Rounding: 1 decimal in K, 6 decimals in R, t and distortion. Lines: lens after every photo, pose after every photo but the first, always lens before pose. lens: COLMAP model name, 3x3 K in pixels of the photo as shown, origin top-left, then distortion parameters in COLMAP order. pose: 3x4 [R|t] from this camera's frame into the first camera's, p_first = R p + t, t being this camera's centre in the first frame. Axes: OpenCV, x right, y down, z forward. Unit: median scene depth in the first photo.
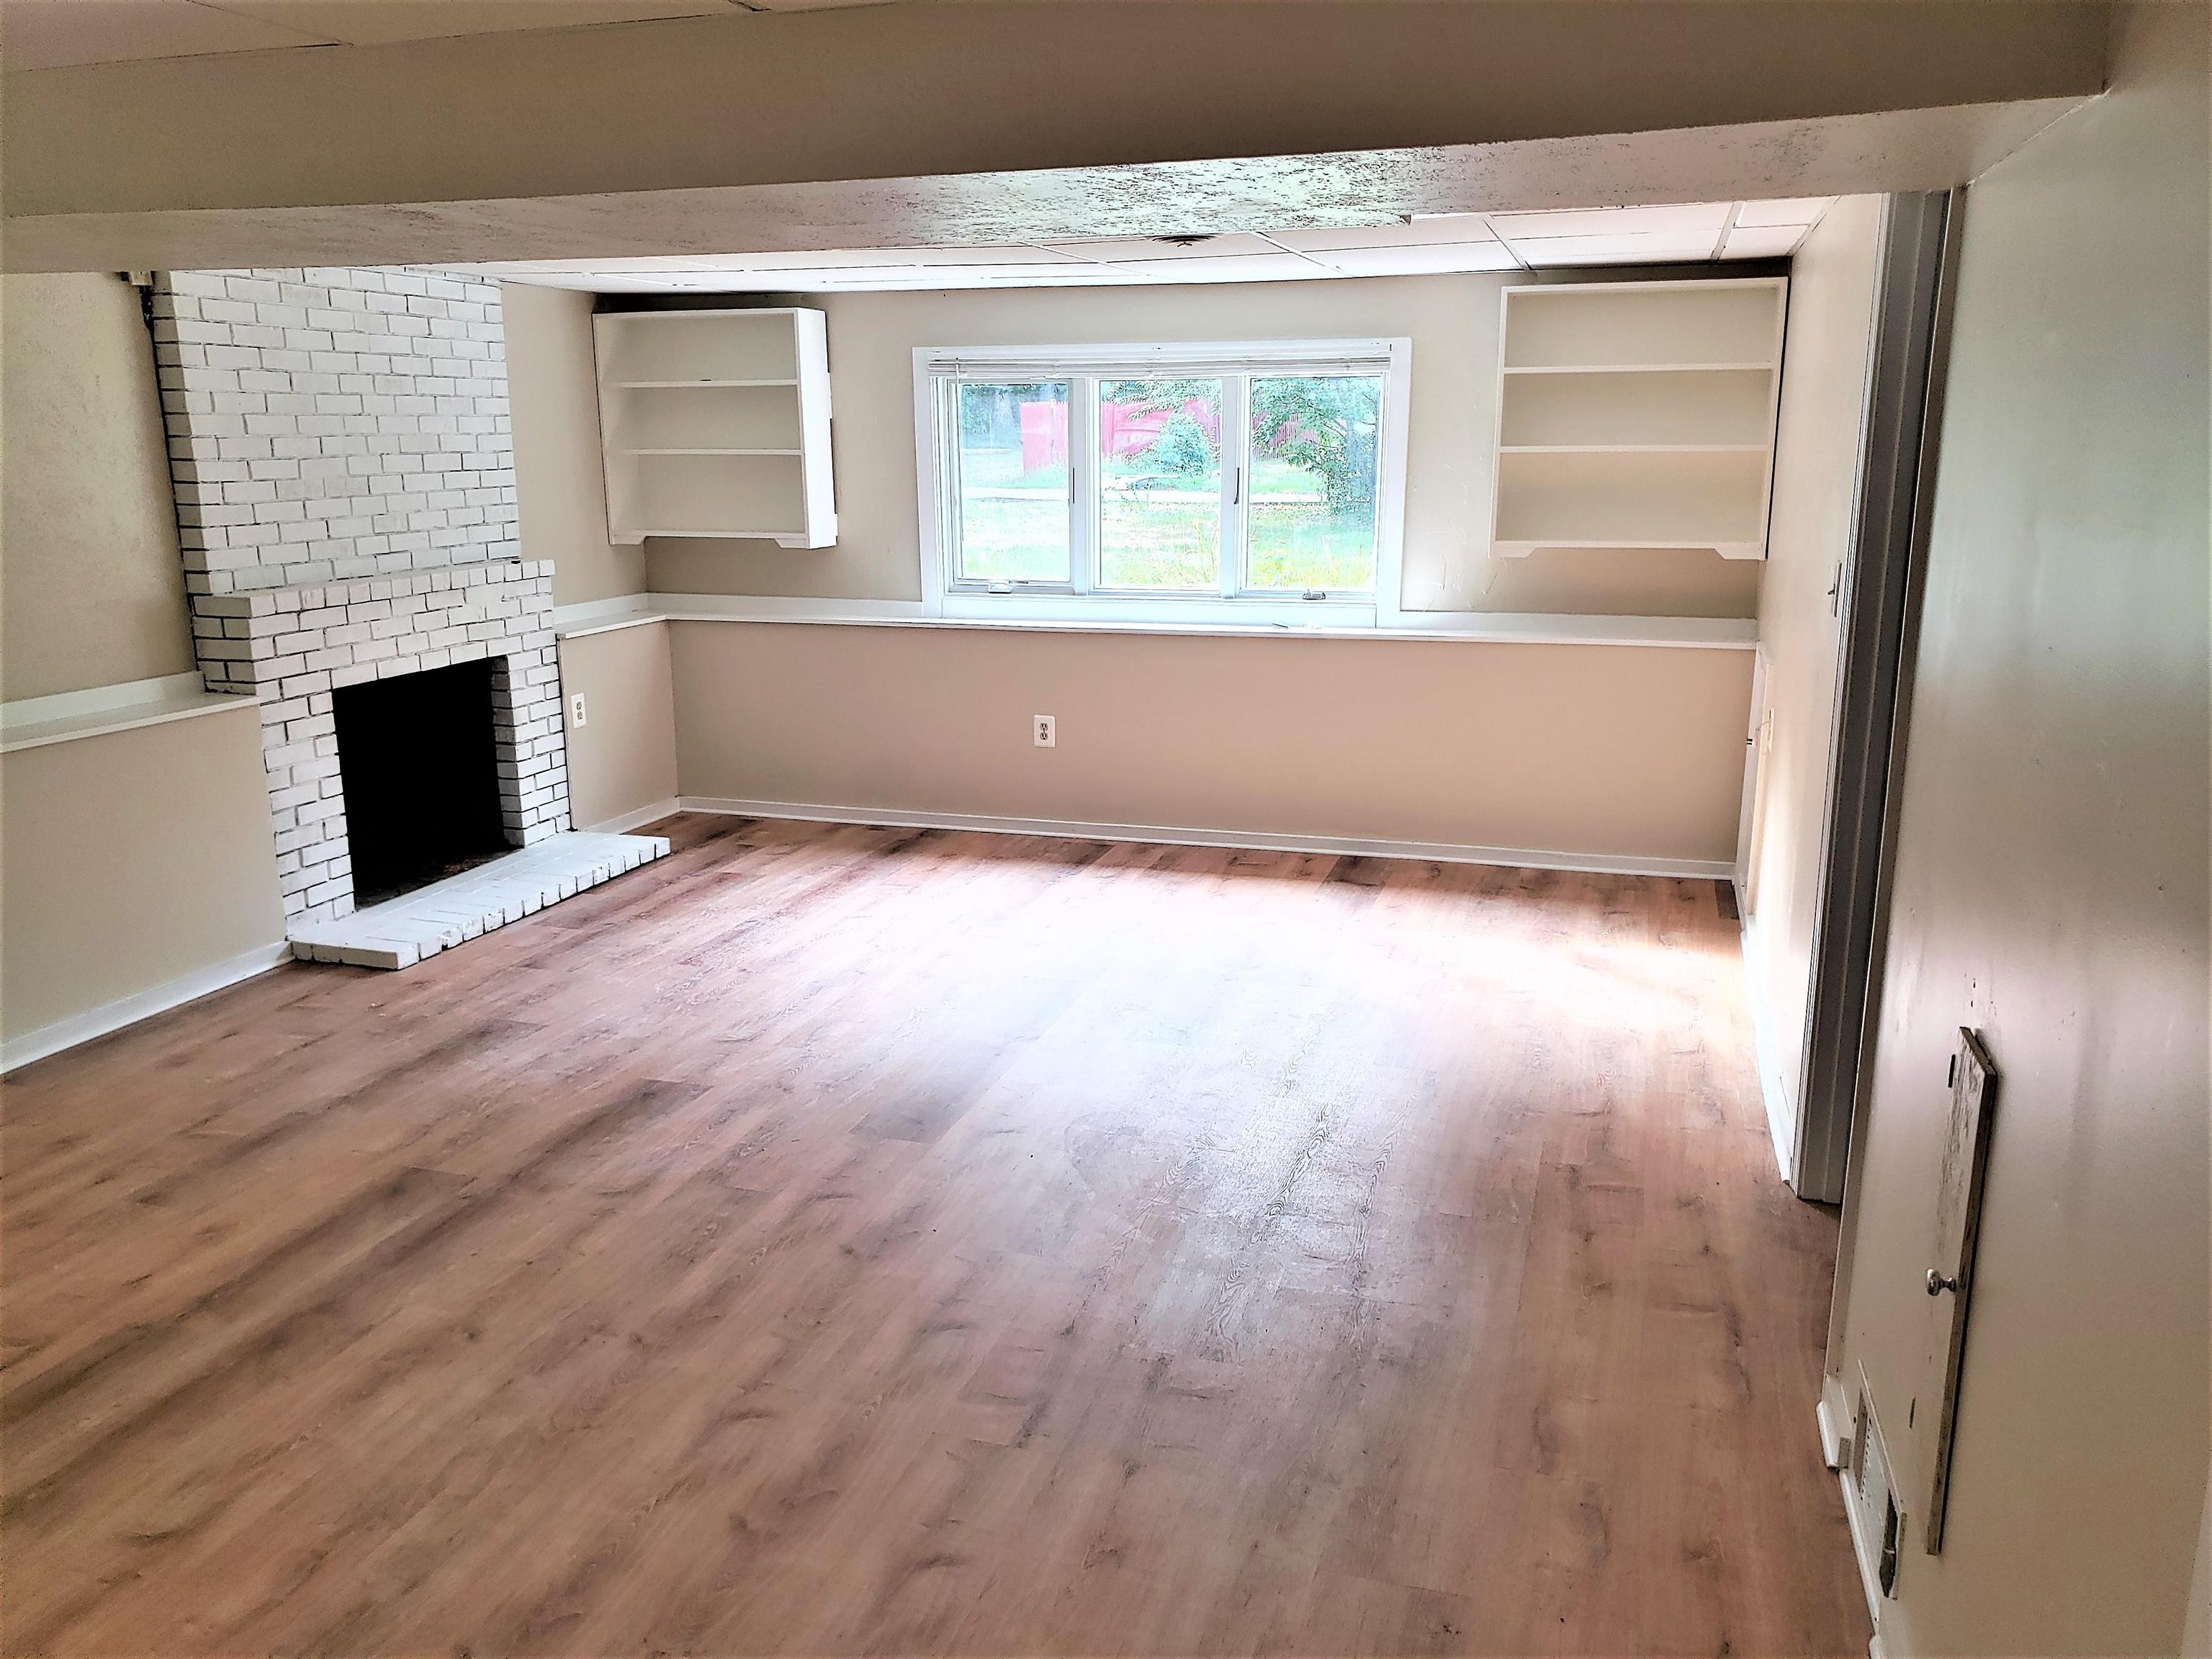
lens RADIAL K [[1726.7, 0, 1098.0], [0, 1726.7, 845.7], [0, 0, 1]] dist [0.030677, -0.010801]
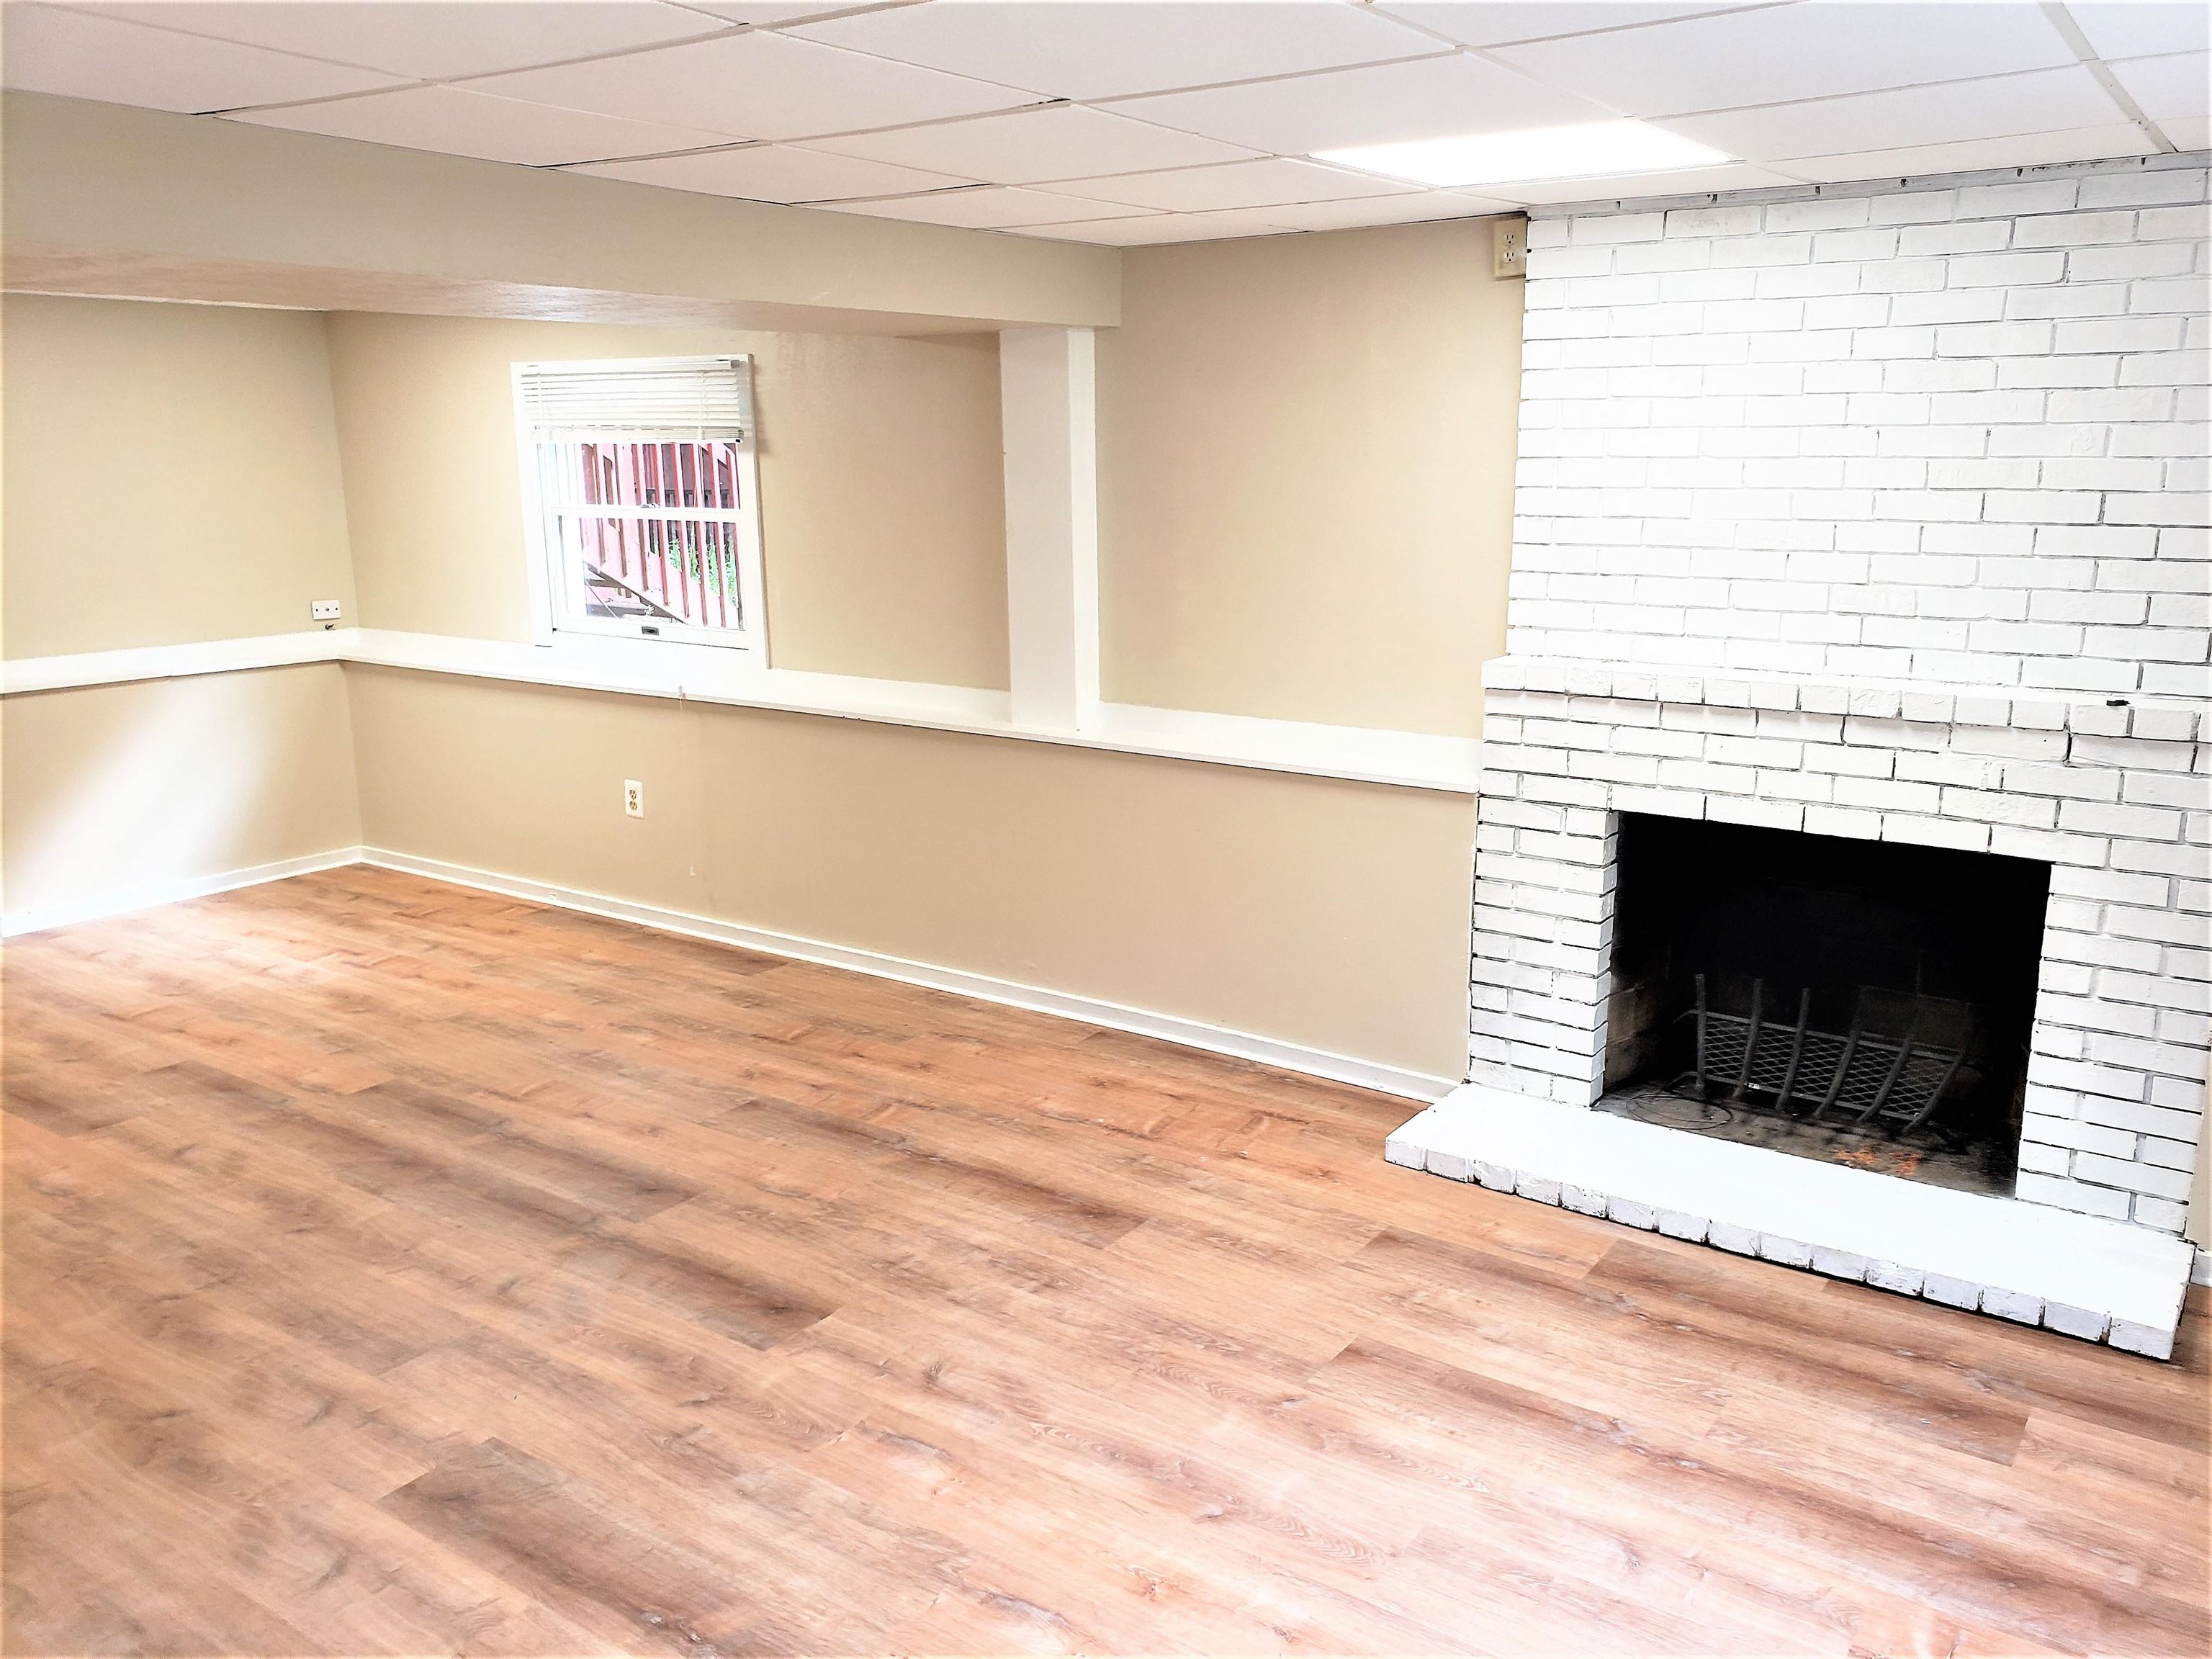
lens RADIAL K [[1726.7, 0, 1133.2], [0, 1726.7, 833.0], [0, 0, 1]] dist [0.030677, -0.010801]
pose [[-0.297428, 0.221627, -0.928664, 0.416331], [-0.217111, 0.931500, 0.291840, -0.357559], [0.929731, 0.288425, -0.228937, 1.418711]]
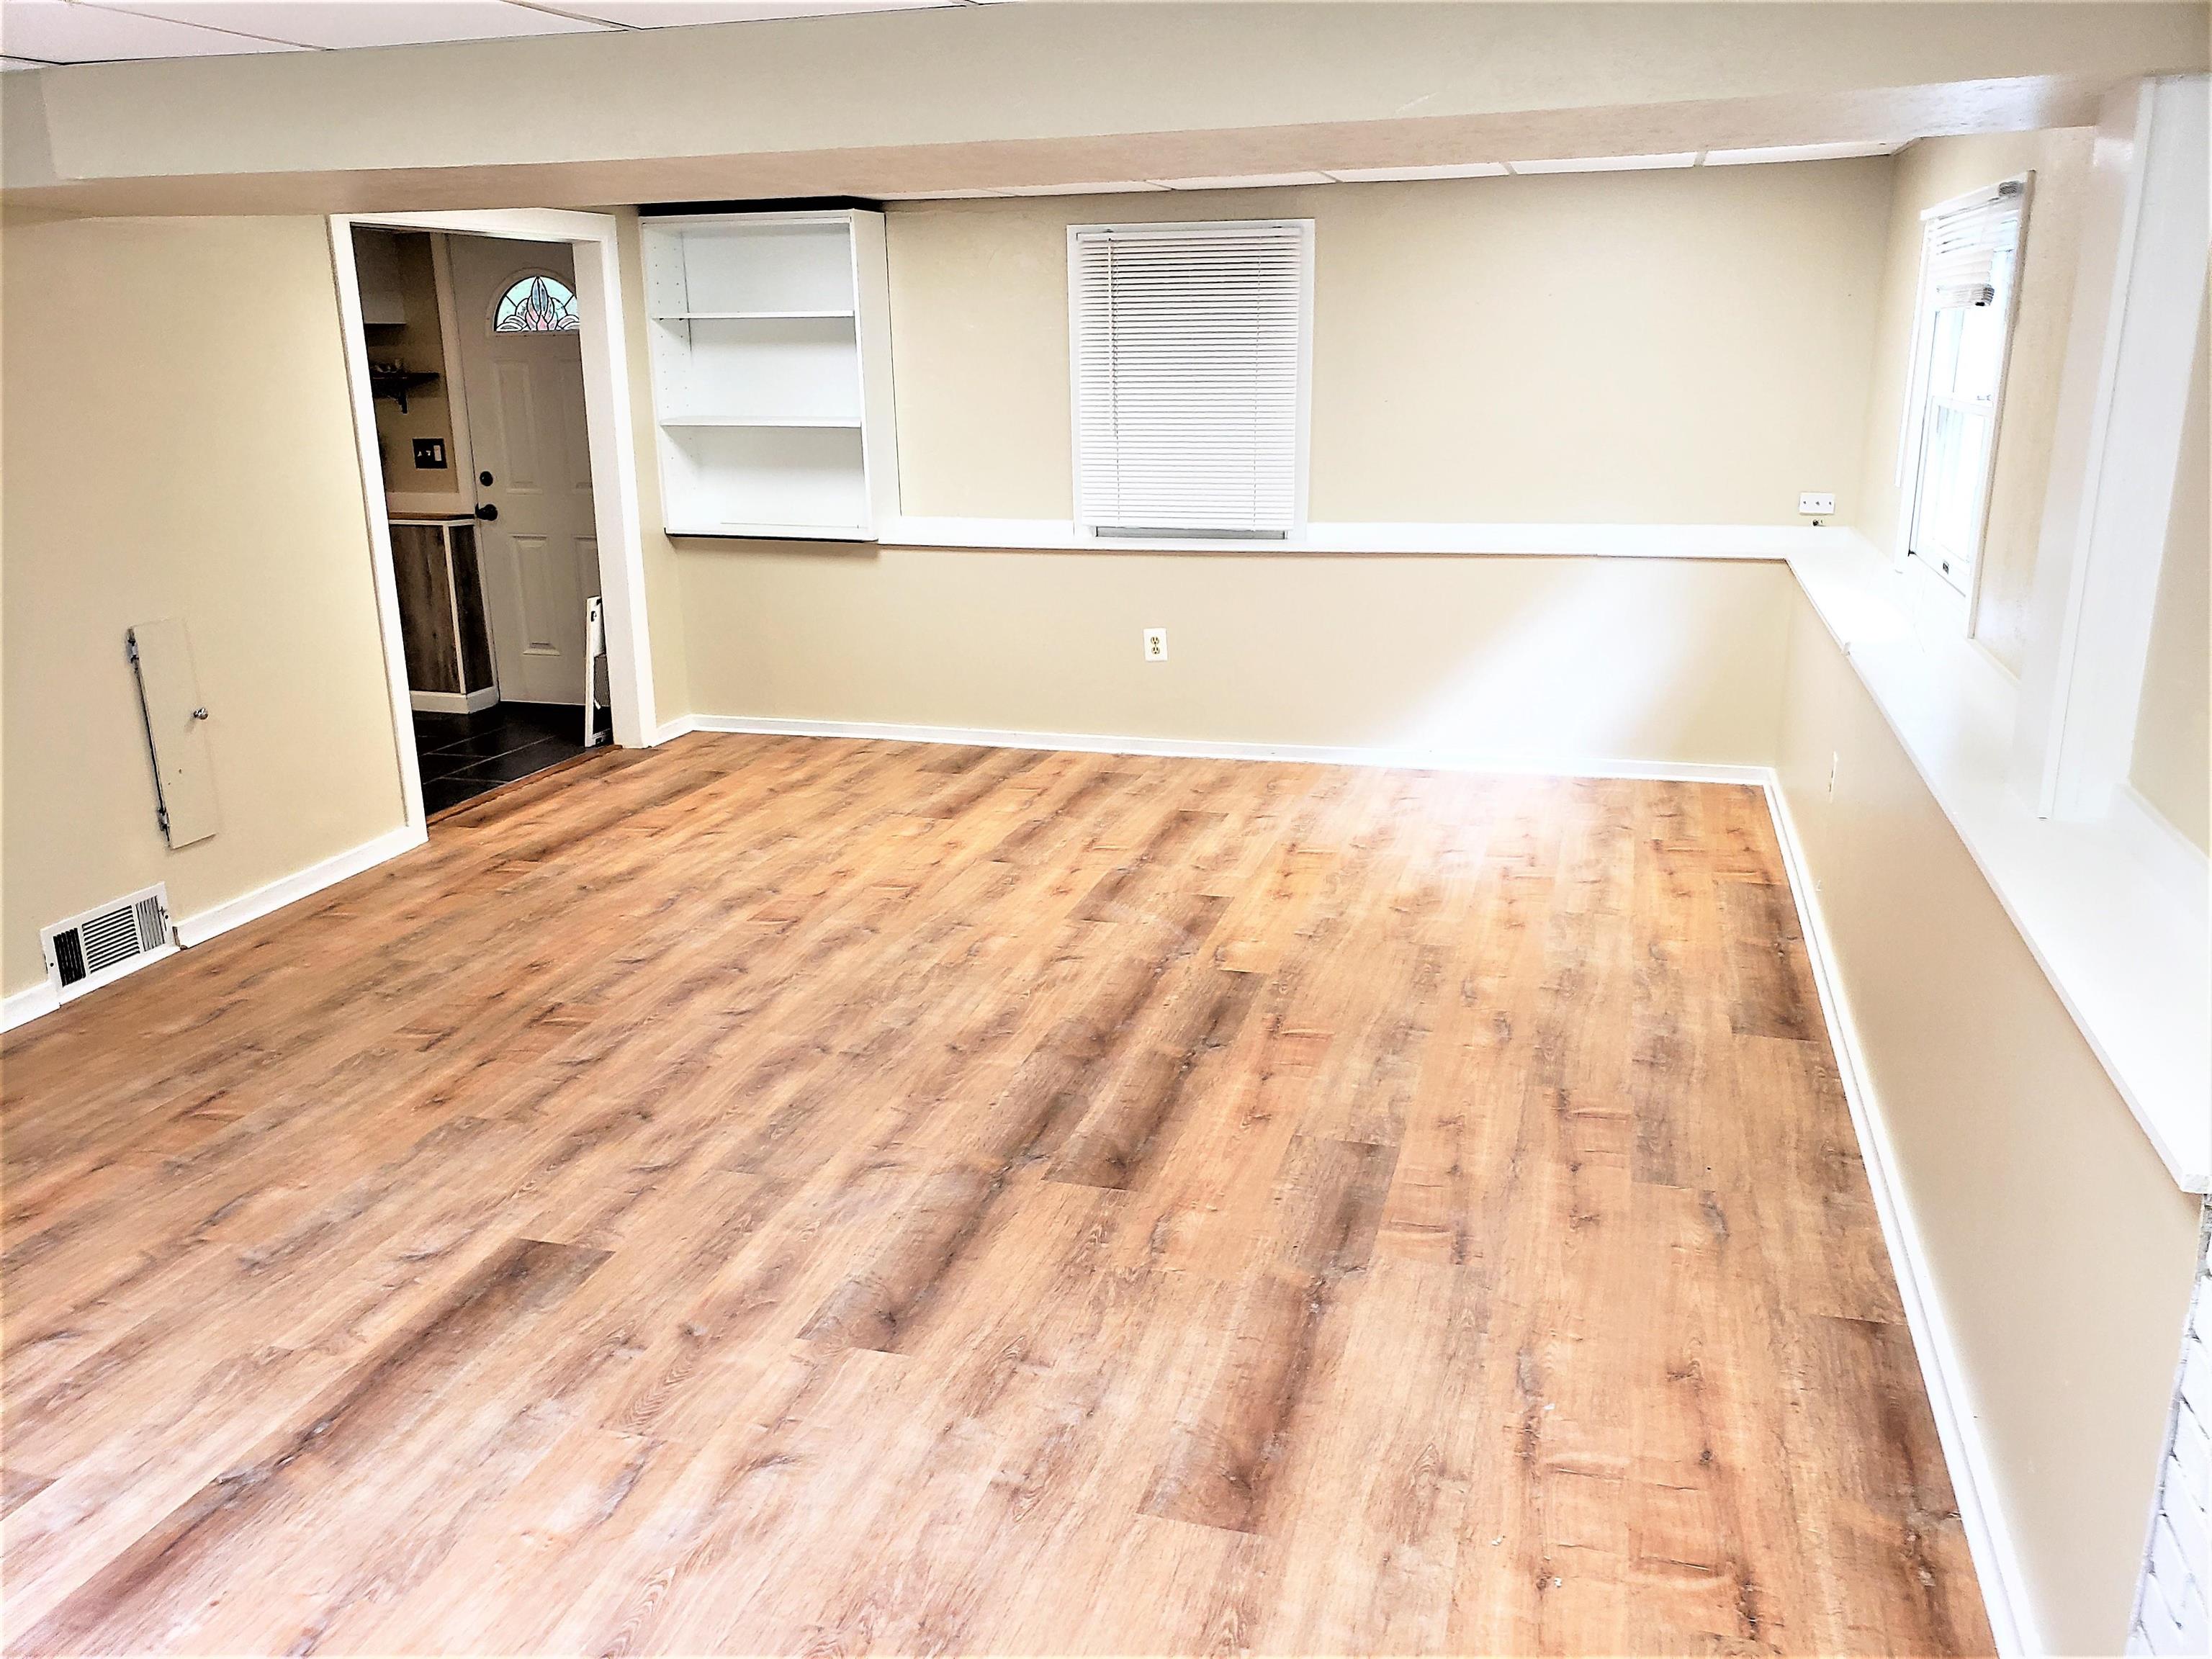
lens RADIAL K [[1726.7, 0, 1106.4], [0, 1726.7, 836.5], [0, 0, 1]] dist [0.030677, -0.010801]
pose [[-0.999650, 0.025071, -0.008388, -0.386953], [0.017573, 0.867182, 0.497681, -0.406396], [0.019751, 0.497360, -0.867319, 1.686563]]
